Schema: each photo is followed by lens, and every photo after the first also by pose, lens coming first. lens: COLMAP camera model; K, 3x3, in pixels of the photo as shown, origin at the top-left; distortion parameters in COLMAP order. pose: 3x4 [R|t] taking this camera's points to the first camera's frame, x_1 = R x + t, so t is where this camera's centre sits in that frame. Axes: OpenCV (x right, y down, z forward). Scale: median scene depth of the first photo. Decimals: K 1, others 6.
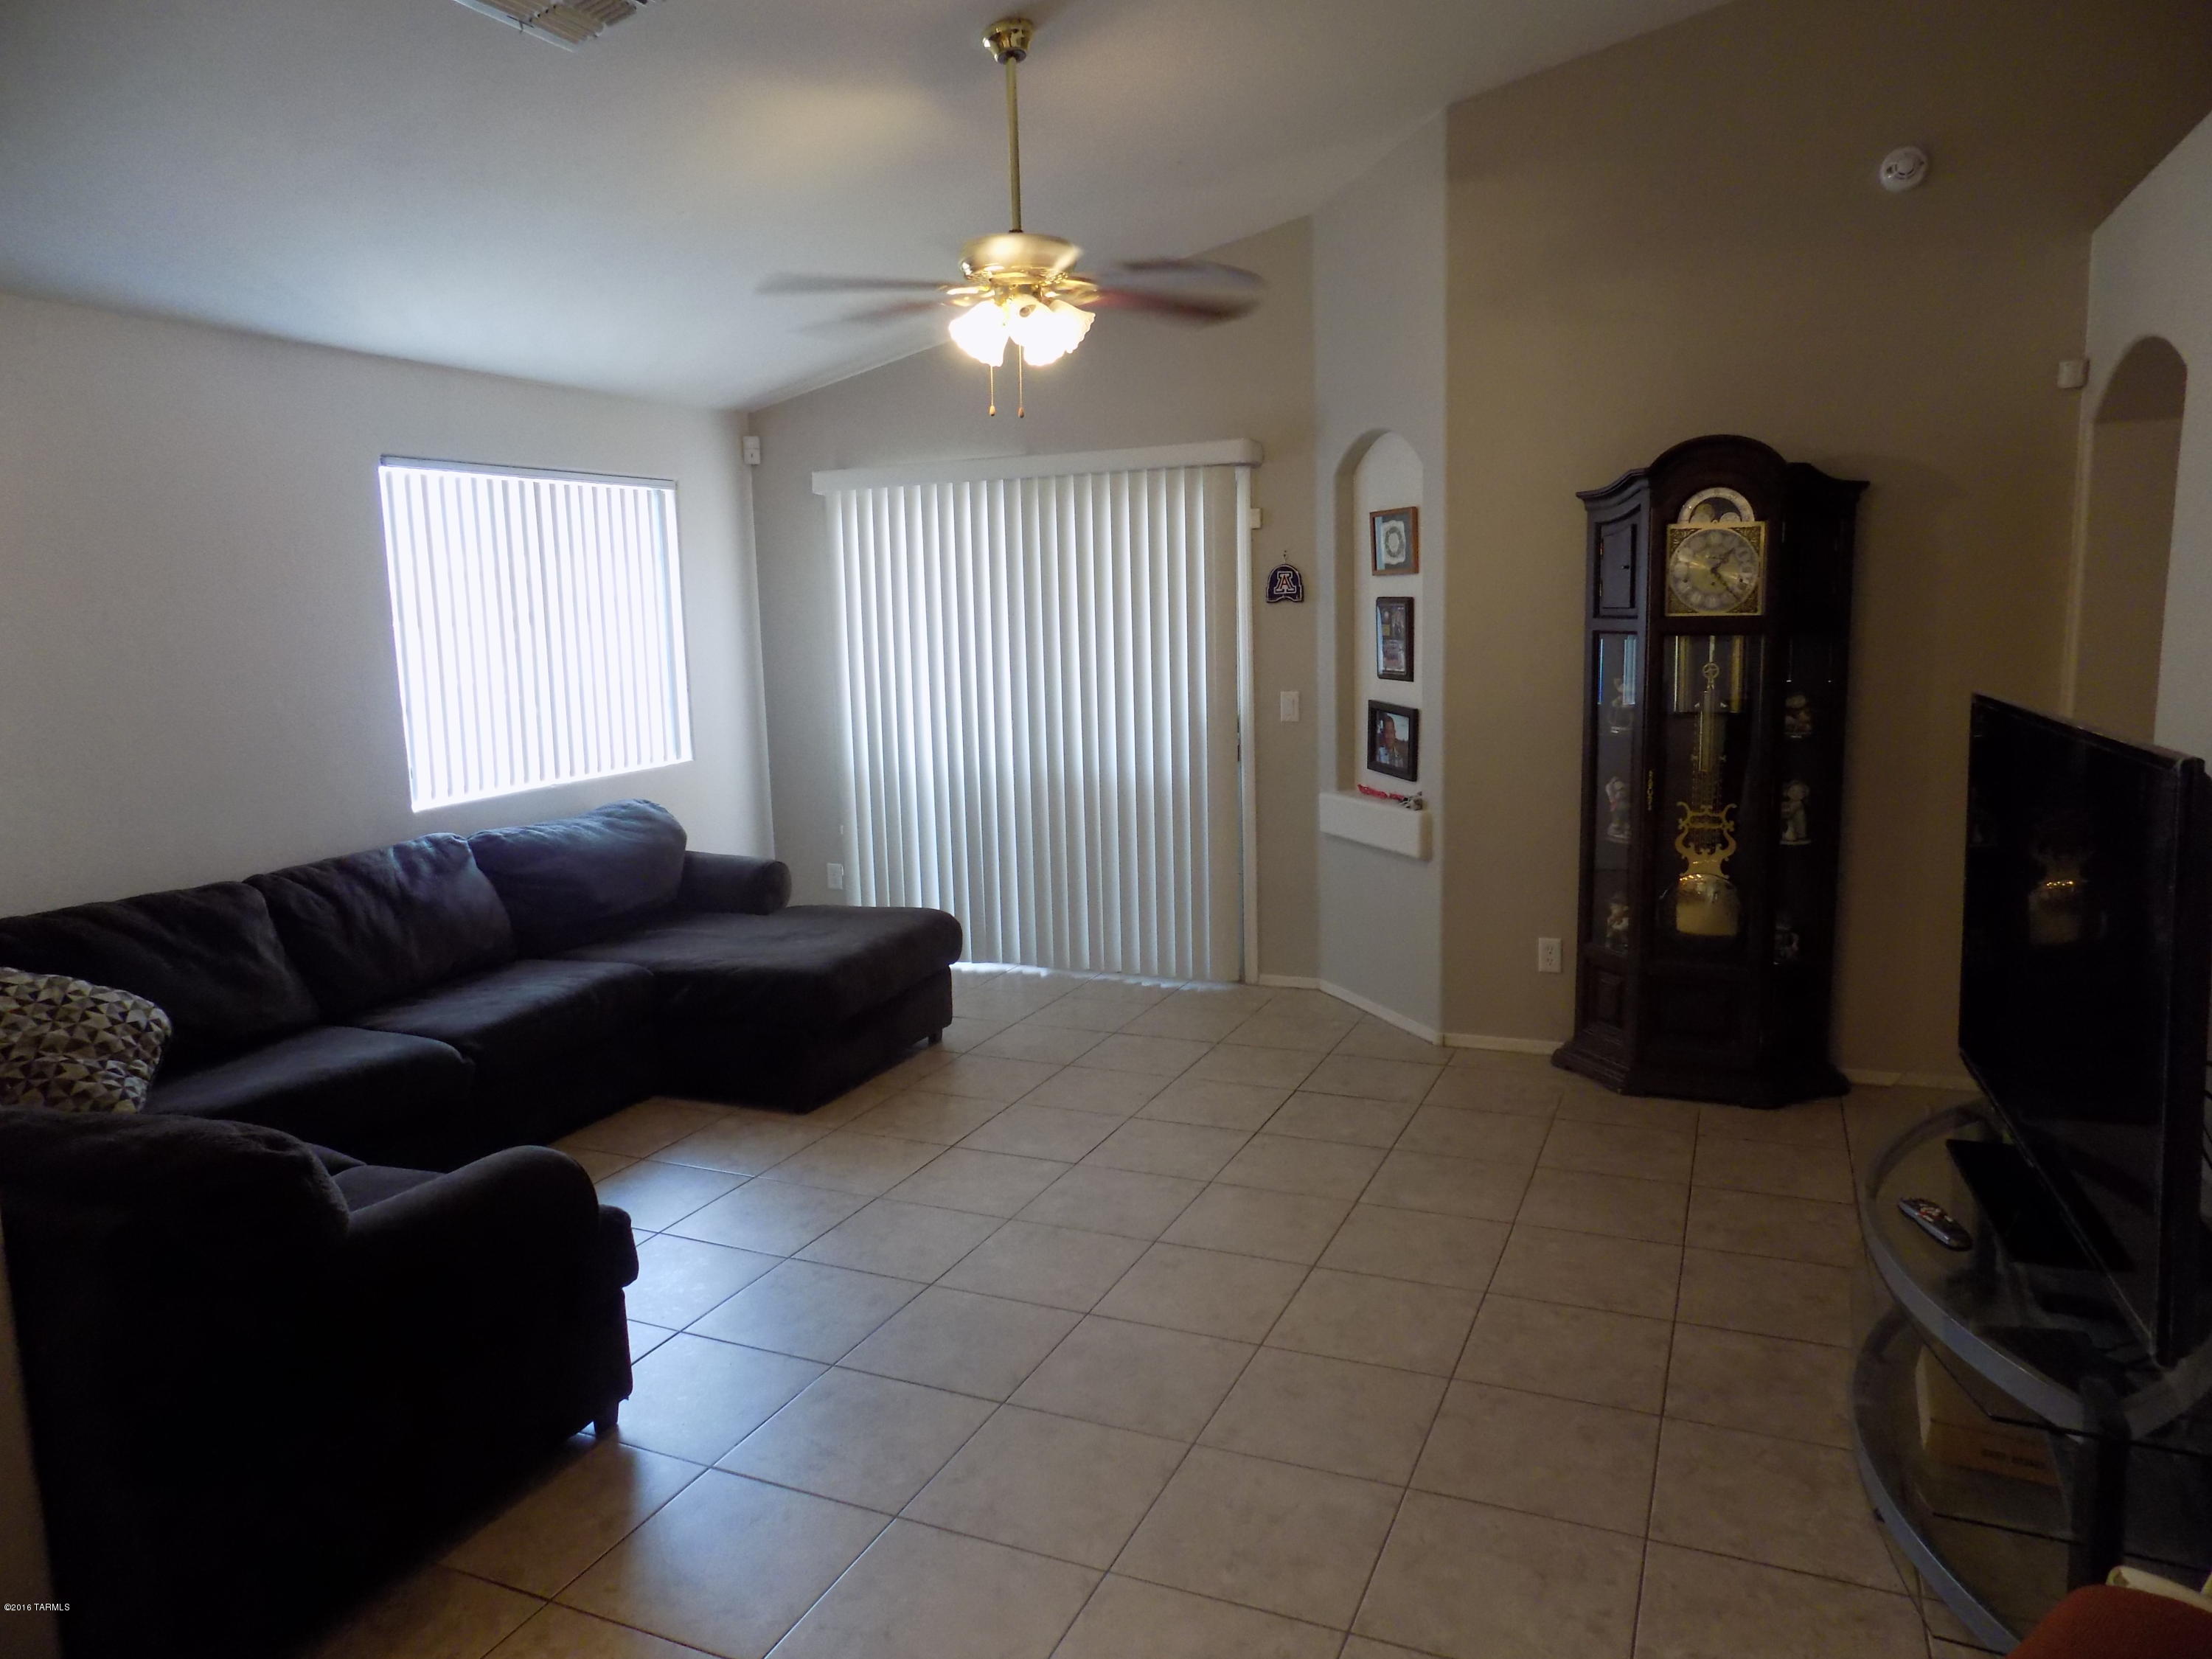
lens RADIAL K [[1498.0, 0, 1104.9], [0, 1498.0, 831.4], [0, 0, 1]] dist [-0.074128, 0.065610]
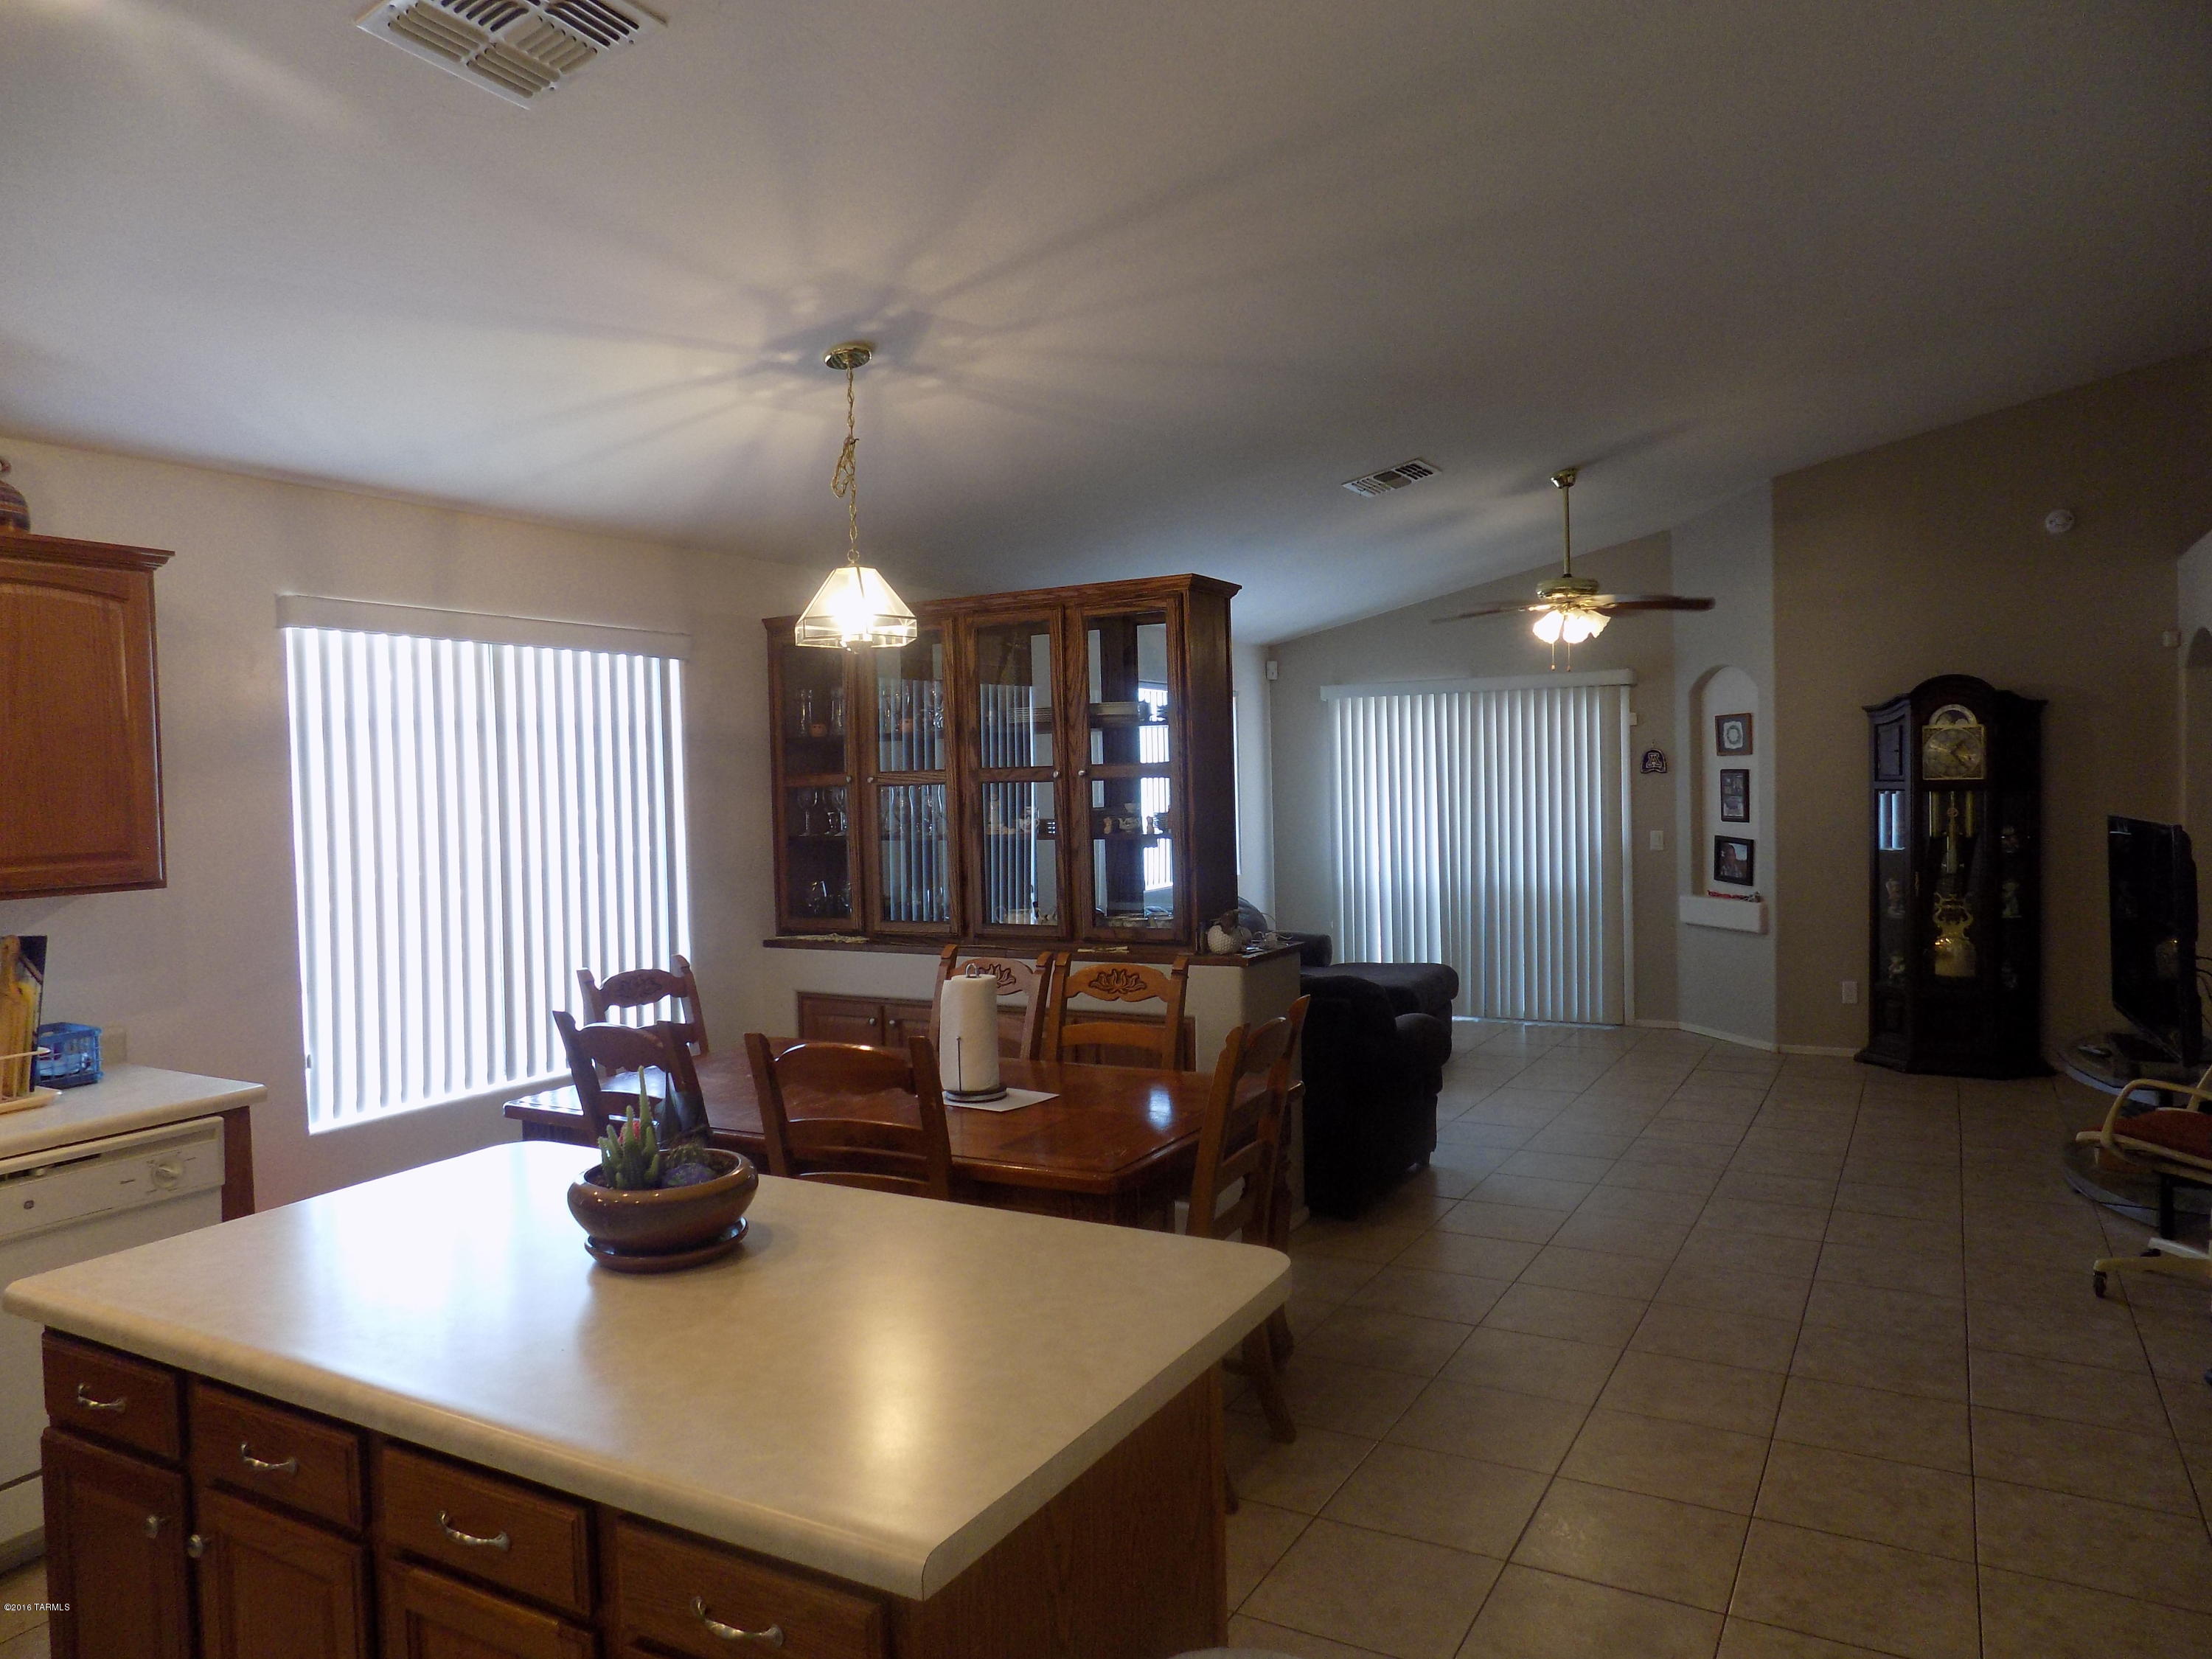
lens RADIAL K [[1498.0, 0, 1094.2], [0, 1498.0, 815.6], [0, 0, 1]] dist [-0.074128, 0.065610]
pose [[0.993797, 0.010030, -0.110759, -0.338652], [-0.024267, 0.991483, -0.127957, 0.120296], [0.108532, 0.129851, 0.985576, -0.678472]]
